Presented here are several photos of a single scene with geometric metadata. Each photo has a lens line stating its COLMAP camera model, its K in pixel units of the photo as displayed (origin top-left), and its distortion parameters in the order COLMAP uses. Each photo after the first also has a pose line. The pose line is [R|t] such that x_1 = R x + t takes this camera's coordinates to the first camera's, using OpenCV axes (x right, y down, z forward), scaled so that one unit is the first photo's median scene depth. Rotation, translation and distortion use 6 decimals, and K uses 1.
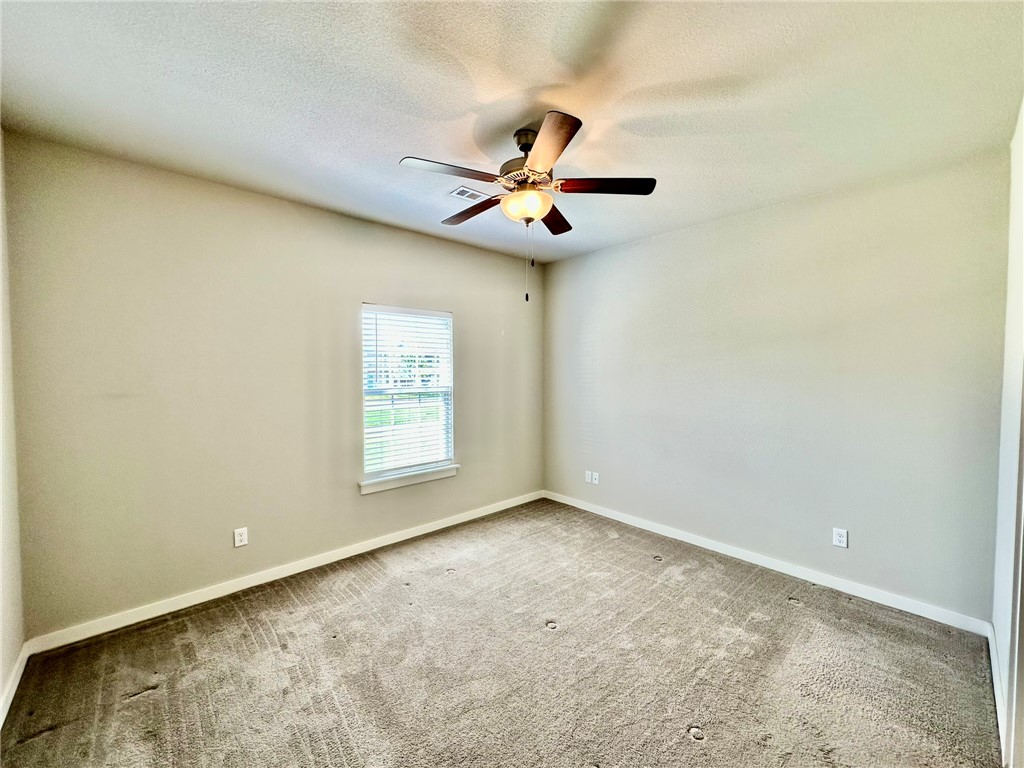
lens RADIAL K [[409.7, 0, 510.6], [0, 409.7, 384.0], [0, 0, 1]] dist [-0.003218, 0.000200]
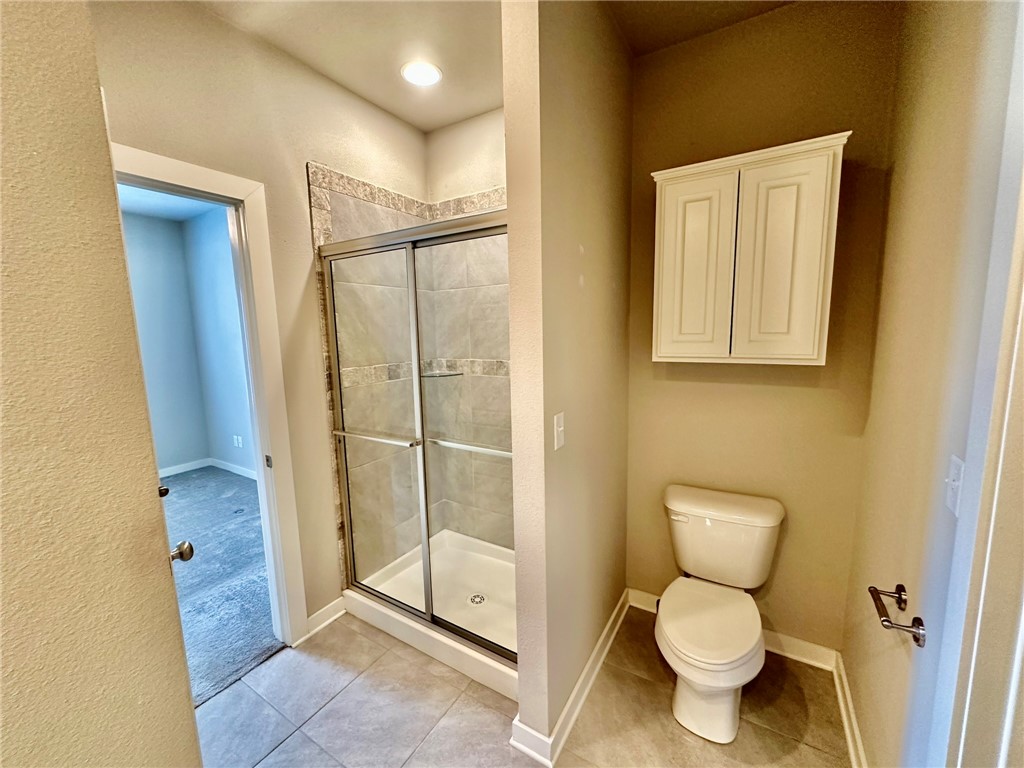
lens RADIAL K [[409.7, 0, 510.6], [0, 409.7, 384.0], [0, 0, 1]] dist [-0.003218, 0.000200]
pose [[0.958394, -0.062460, 0.278532, 0.620522], [0.034309, 0.993899, 0.104826, 0.004638], [-0.283380, -0.090909, 0.954689, -0.158348]]
